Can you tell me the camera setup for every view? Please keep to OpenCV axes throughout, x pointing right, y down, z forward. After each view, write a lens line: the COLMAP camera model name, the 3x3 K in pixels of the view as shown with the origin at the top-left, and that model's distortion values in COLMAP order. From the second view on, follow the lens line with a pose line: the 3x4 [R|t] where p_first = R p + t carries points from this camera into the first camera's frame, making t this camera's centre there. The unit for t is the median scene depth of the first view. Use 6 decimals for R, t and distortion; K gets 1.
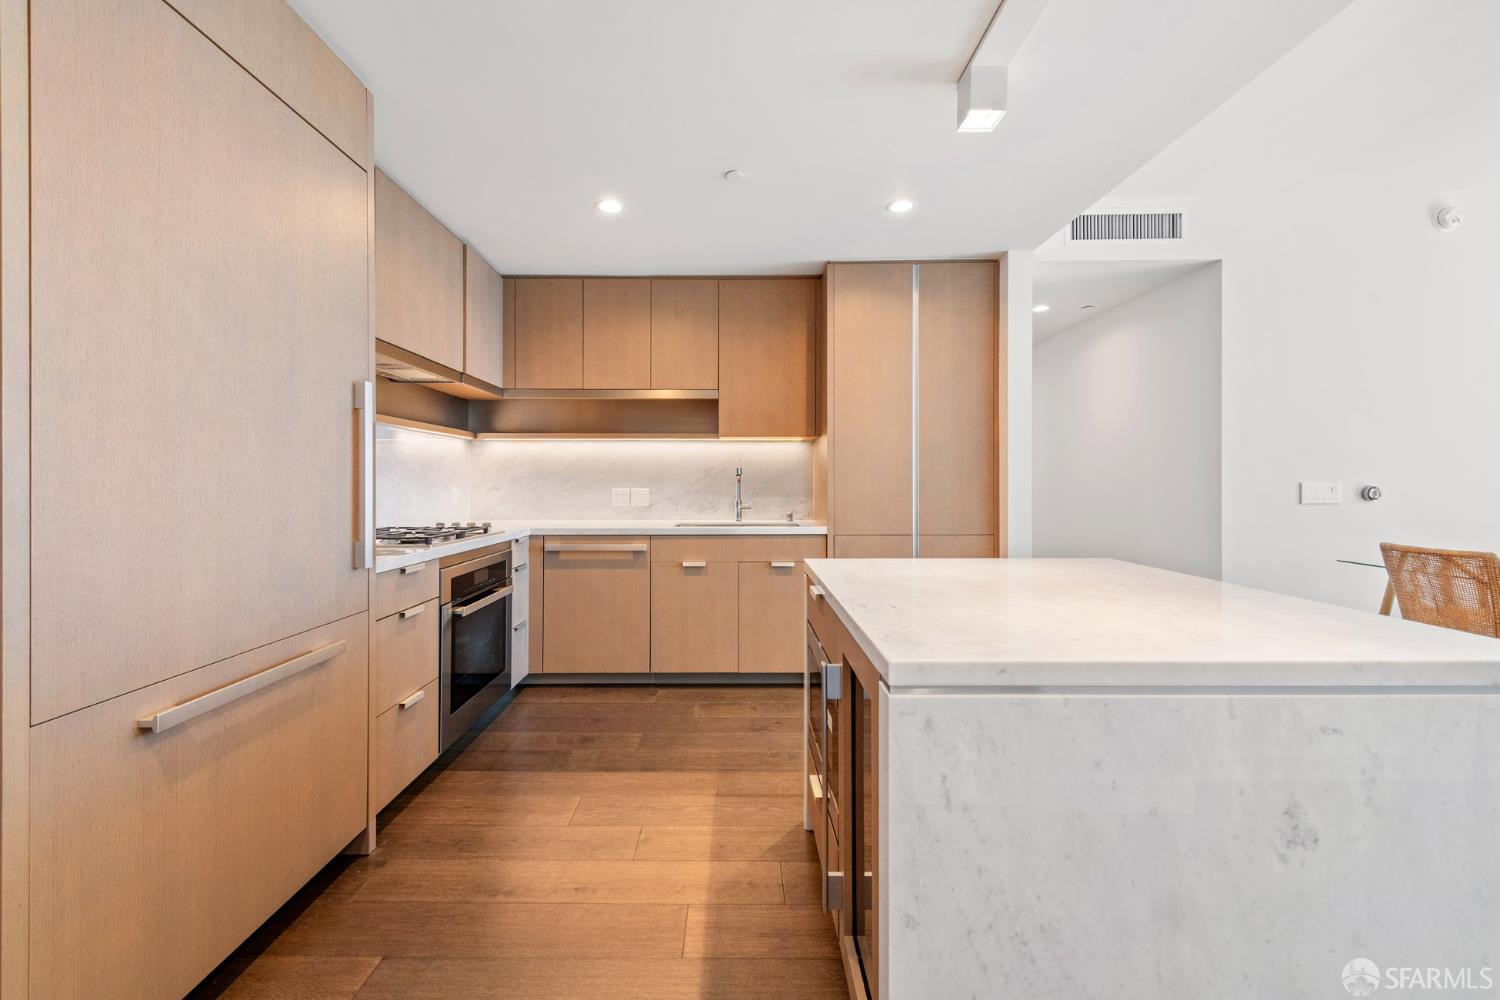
lens RADIAL K [[604.6, 0, 774.6], [0, 604.6, 503.7], [0, 0, 1]] dist [0.016224, -0.007492]
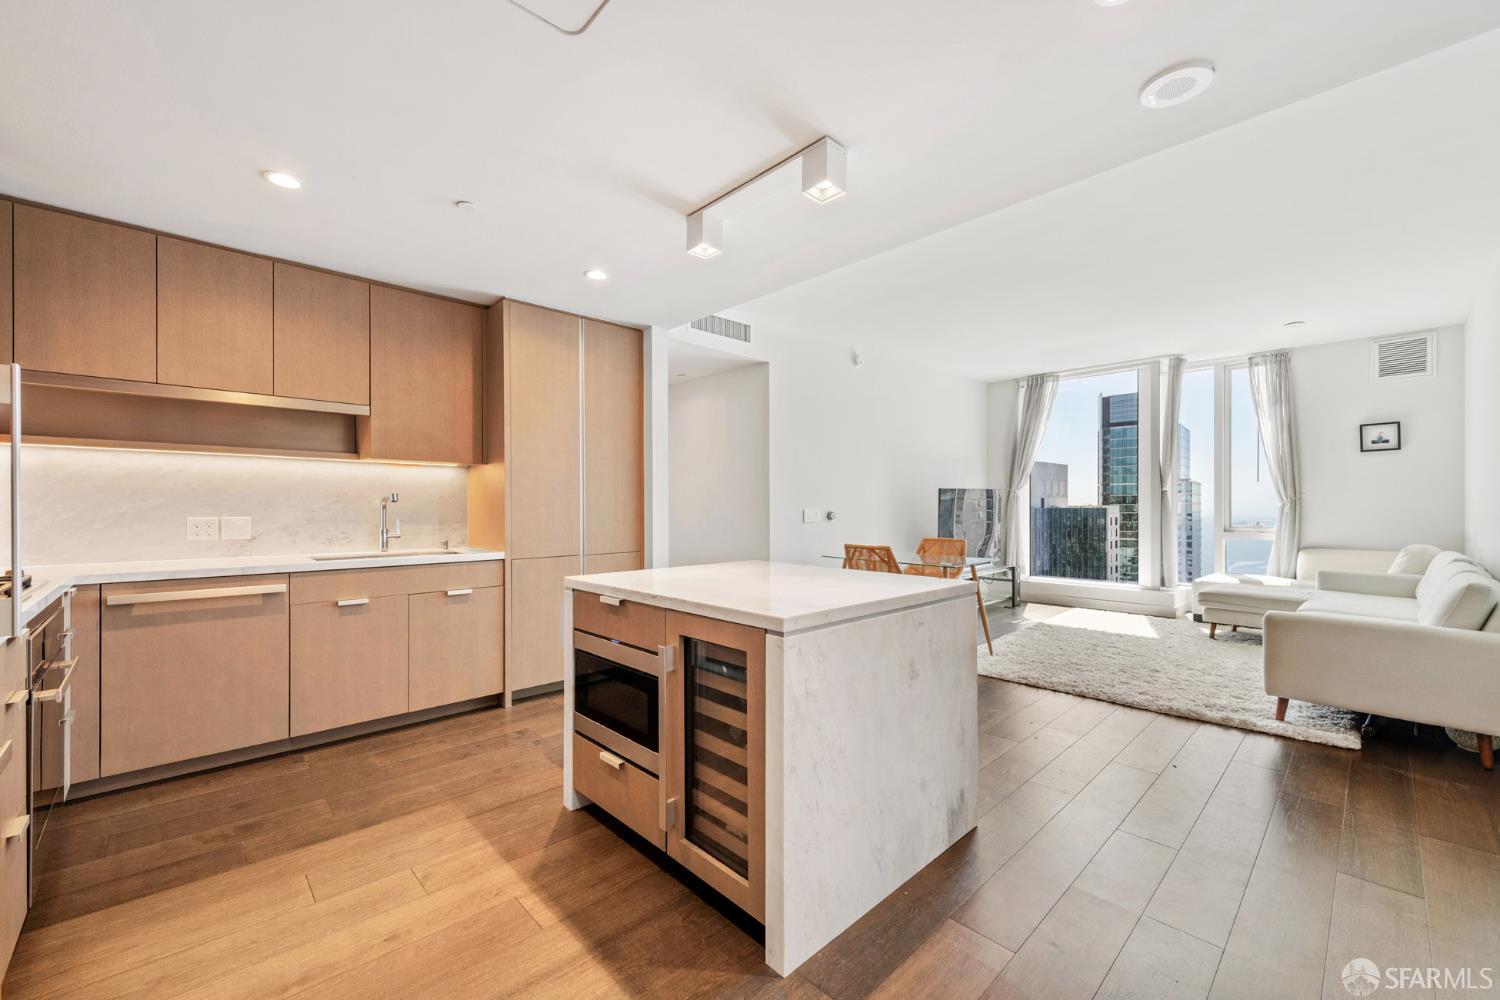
lens RADIAL K [[597.9, 0, 751.6], [0, 597.9, 543.2], [0, 0, 1]] dist [0.010833, -0.007135]
pose [[0.716542, -0.039927, 0.696400, -0.333904], [0.024606, 0.999186, 0.031970, 0.000527], [-0.697110, -0.005772, 0.716941, -0.037251]]
